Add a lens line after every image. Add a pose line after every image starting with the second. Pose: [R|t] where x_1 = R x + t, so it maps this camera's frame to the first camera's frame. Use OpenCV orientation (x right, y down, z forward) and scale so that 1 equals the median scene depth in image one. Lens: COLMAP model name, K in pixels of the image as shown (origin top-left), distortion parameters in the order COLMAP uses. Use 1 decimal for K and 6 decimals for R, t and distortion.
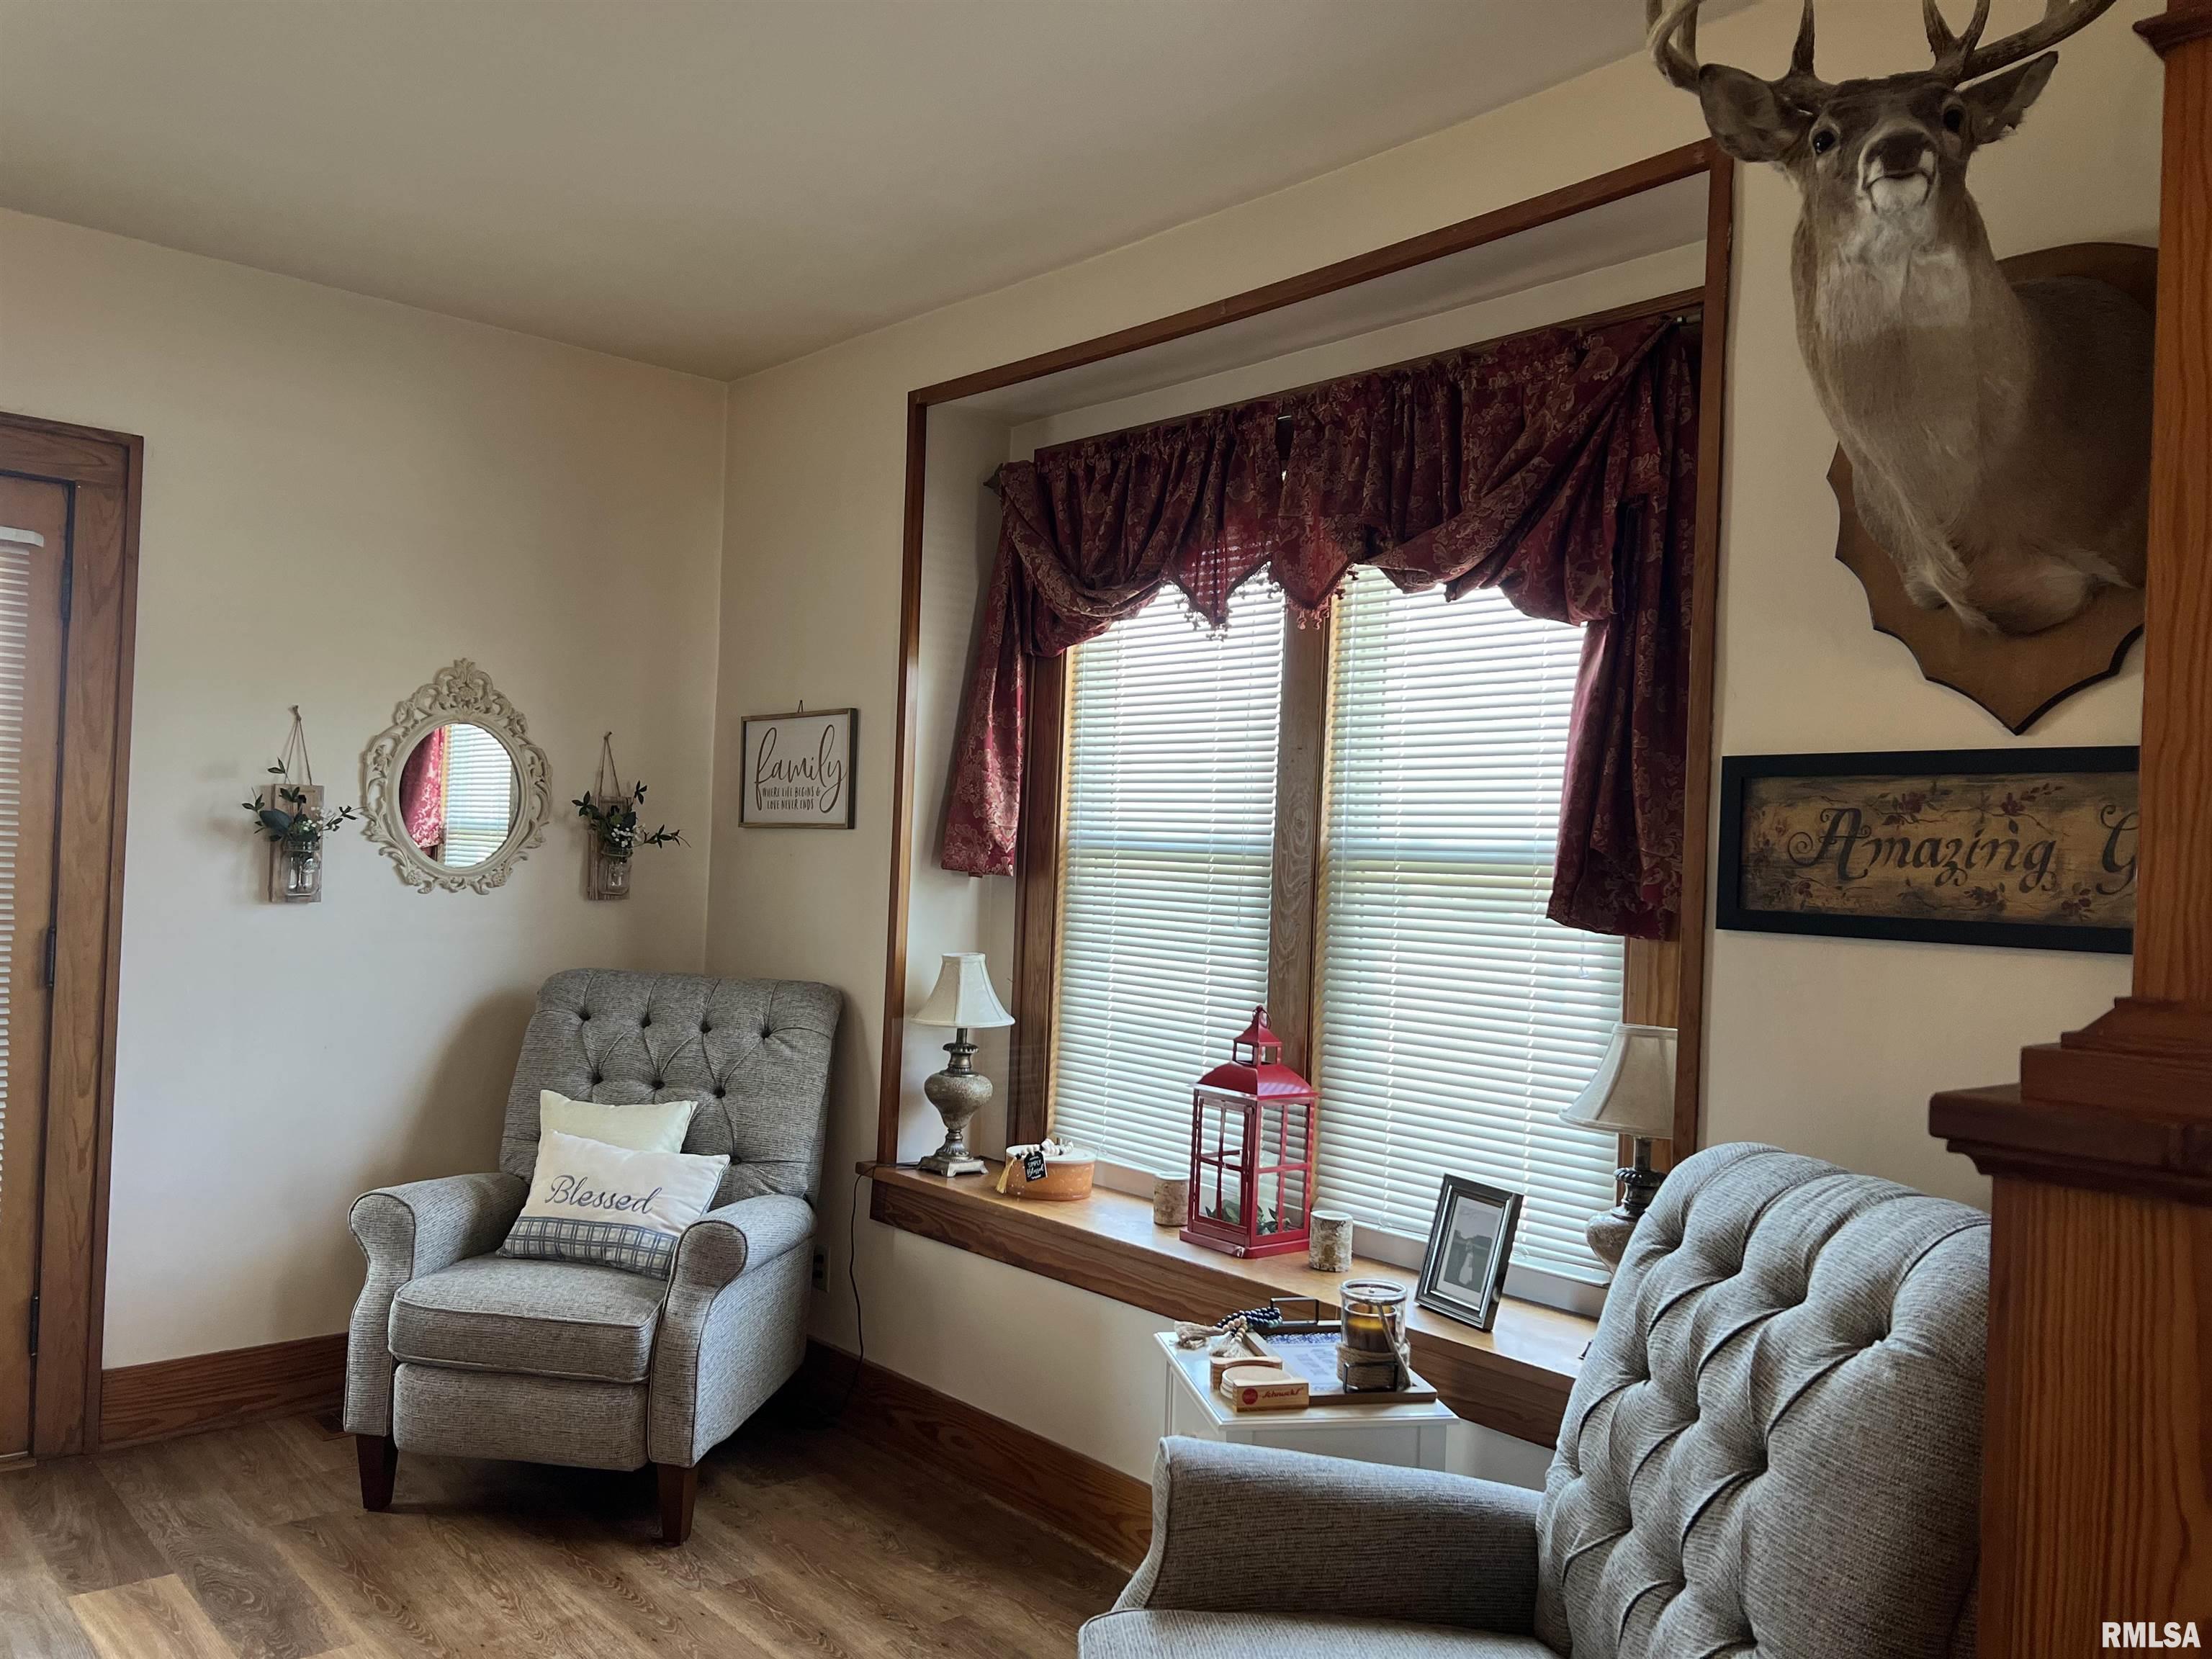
lens RADIAL K [[1665.3, 0, 1105.8], [0, 1665.3, 838.1], [0, 0, 1]] dist [0.057607, -0.048880]
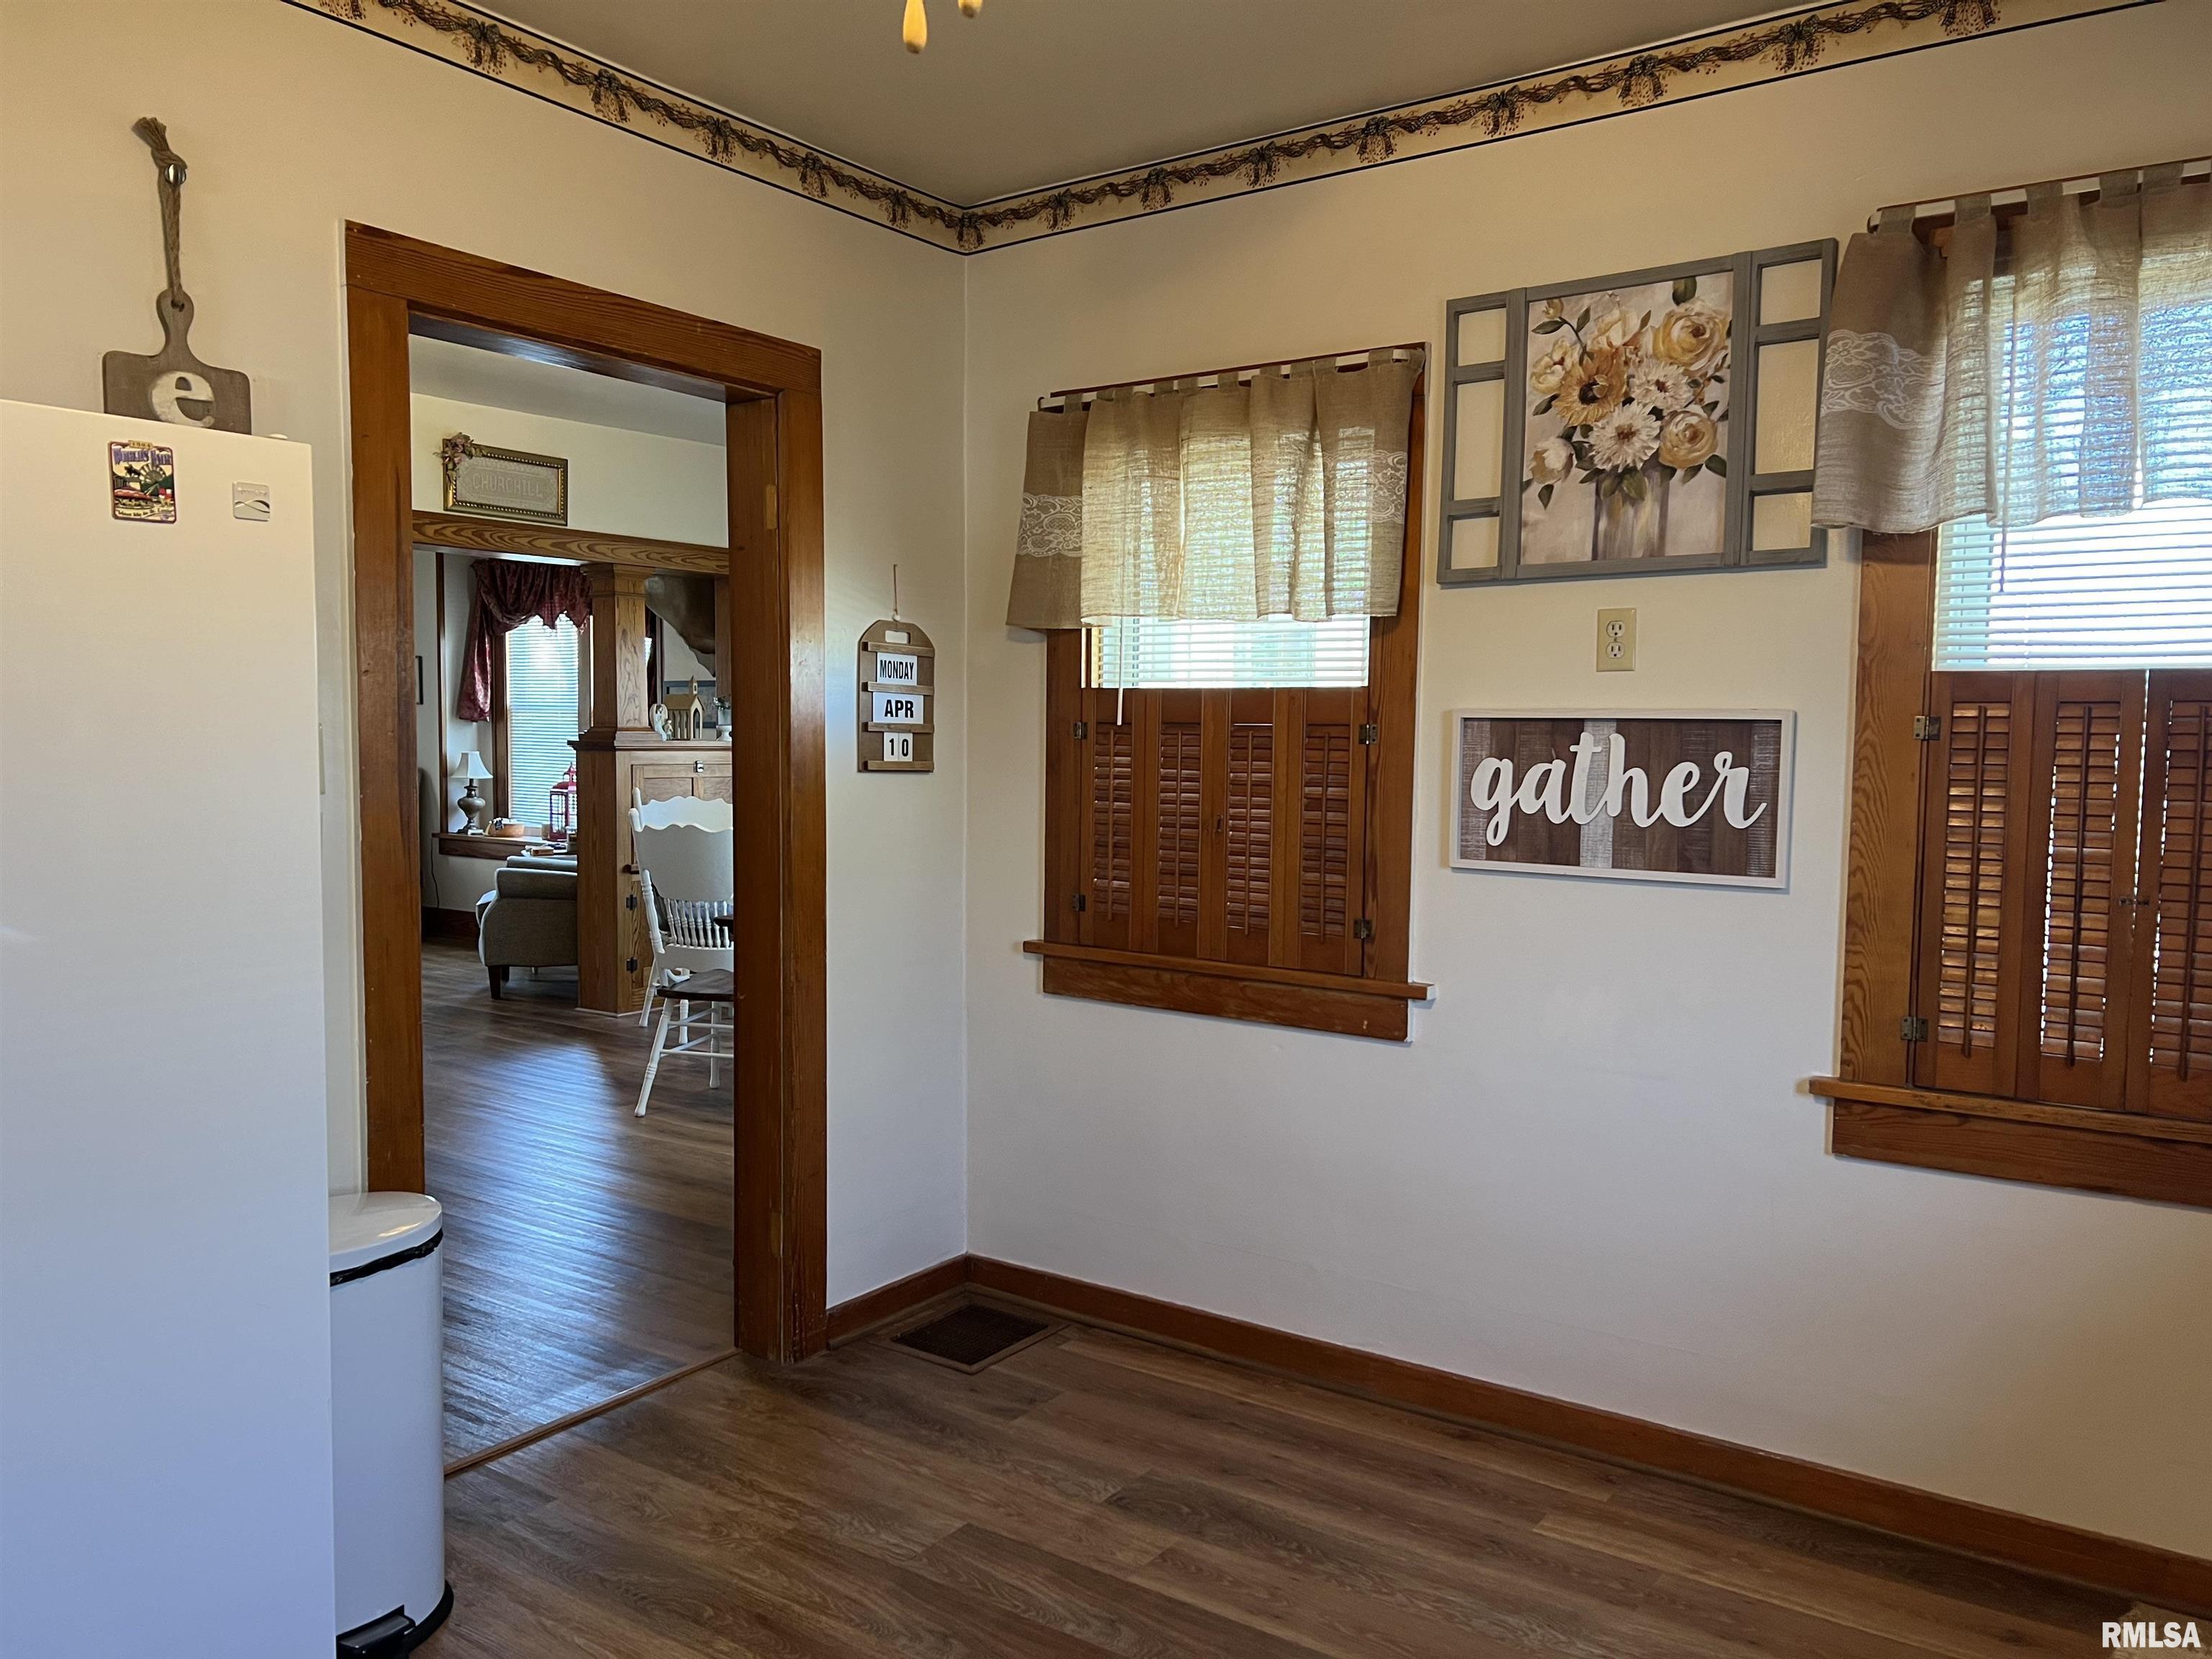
lens RADIAL K [[1665.3, 0, 1102.0], [0, 1665.3, 823.9], [0, 0, 1]] dist [0.057607, -0.048880]
pose [[0.974695, -0.049213, 0.218052, 0.303071], [0.031109, 0.995836, 0.085696, -0.012838], [-0.221362, -0.076744, 0.972167, -1.799731]]
